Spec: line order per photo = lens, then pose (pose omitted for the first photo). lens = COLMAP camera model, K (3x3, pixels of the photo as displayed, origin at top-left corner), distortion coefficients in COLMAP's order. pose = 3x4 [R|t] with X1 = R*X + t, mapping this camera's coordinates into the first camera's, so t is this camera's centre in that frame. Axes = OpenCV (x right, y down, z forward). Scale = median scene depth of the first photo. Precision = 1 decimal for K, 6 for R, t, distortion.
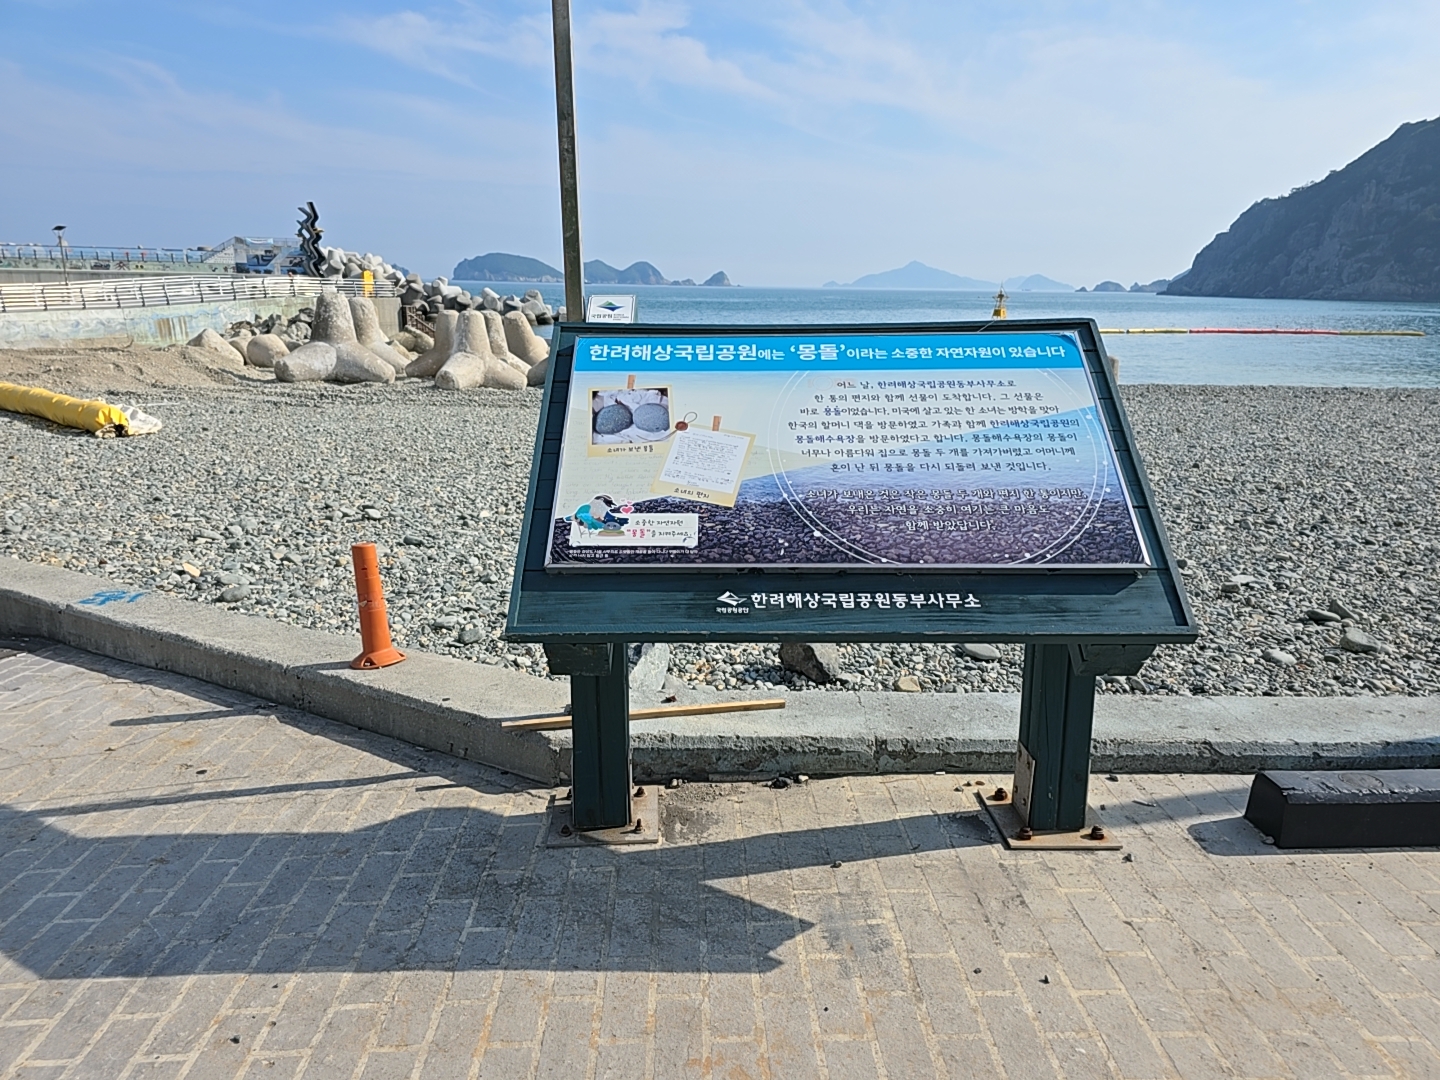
lens RADIAL K [[965.3, 0, 720.0], [0, 965.3, 540.0], [0, 0, 1]] dist [0.074132, -0.067638]
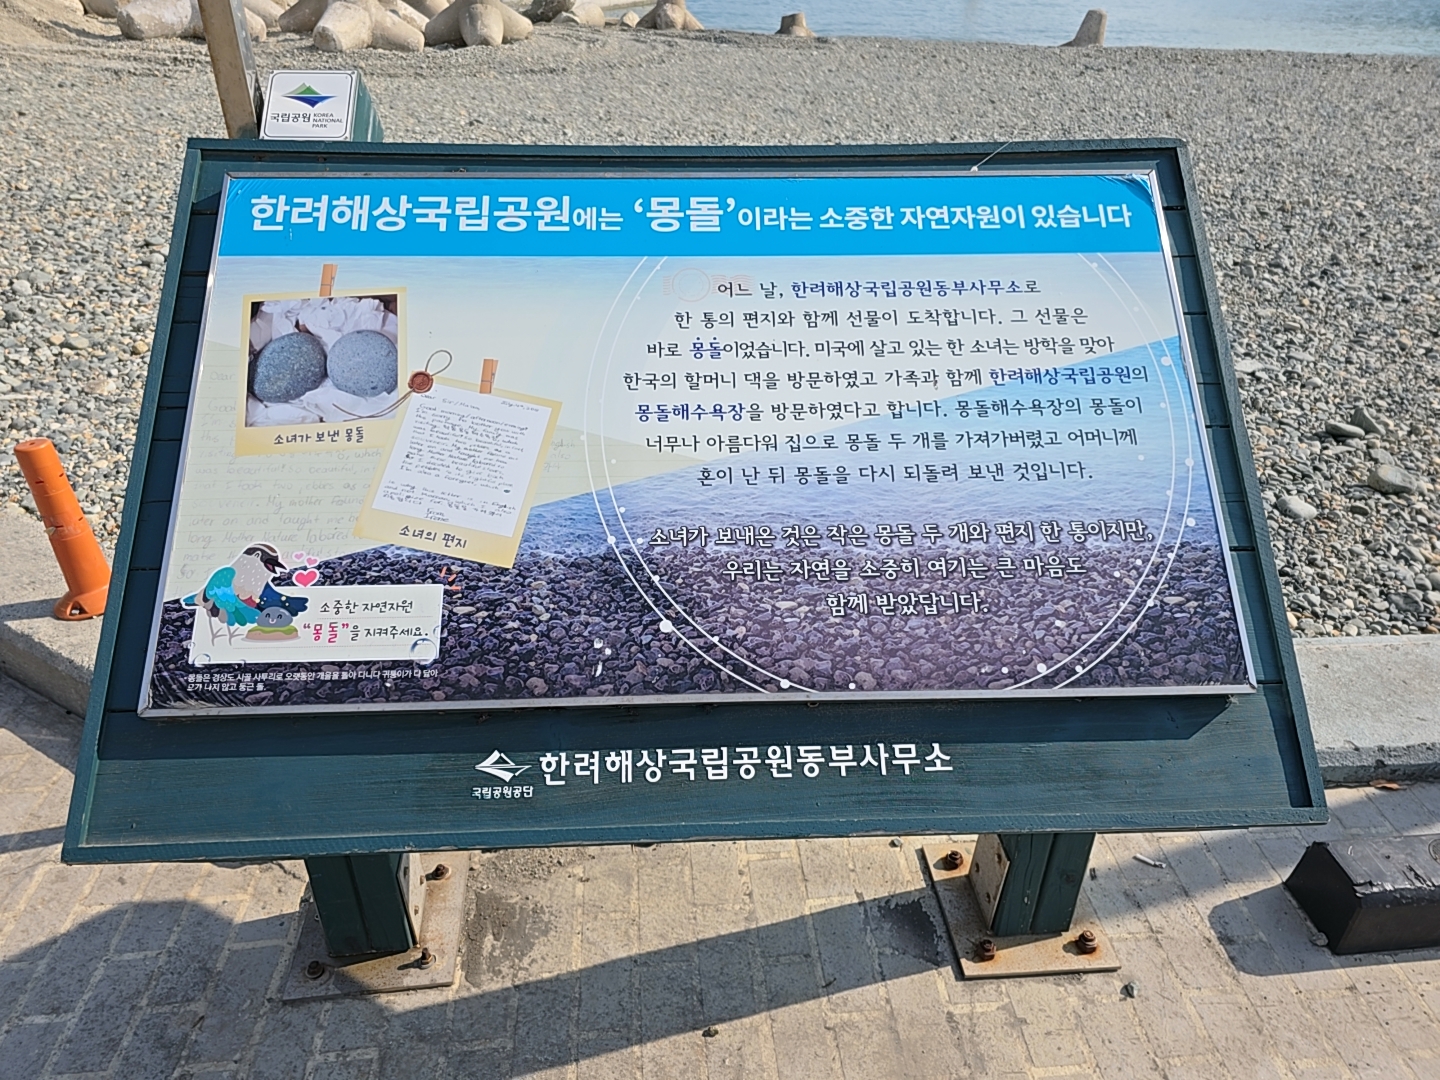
lens RADIAL K [[970.1, 0, 720.0], [0, 970.1, 540.0], [0, 0, 1]] dist [0.054727, -0.043654]
pose [[0.998635, -0.016728, 0.049476, 0.040299], [0.000464, 0.950128, 0.311859, -0.084838], [-0.052226, -0.311410, 0.948839, 0.189669]]
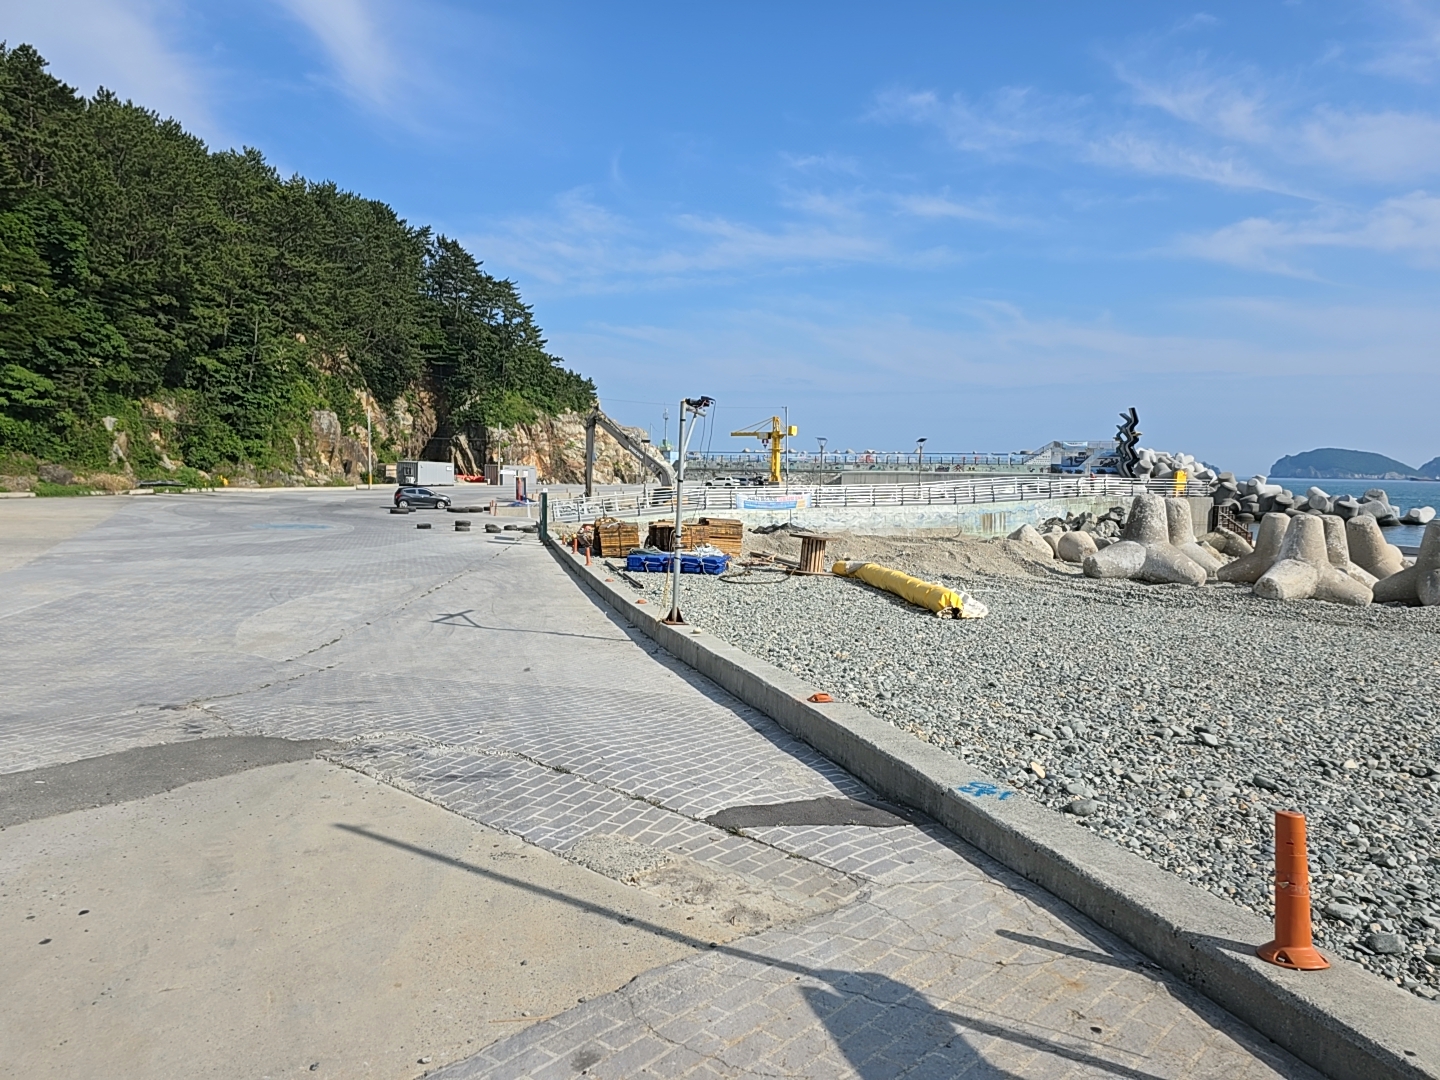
lens RADIAL K [[965.3, 0, 720.0], [0, 965.3, 540.0], [0, 0, 1]] dist [0.074132, -0.067638]
pose [[0.719339, 0.048216, -0.692983, -0.083611], [-0.182603, 0.975630, -0.121665, -0.019412], [0.670229, 0.214059, 0.710614, 0.000638]]
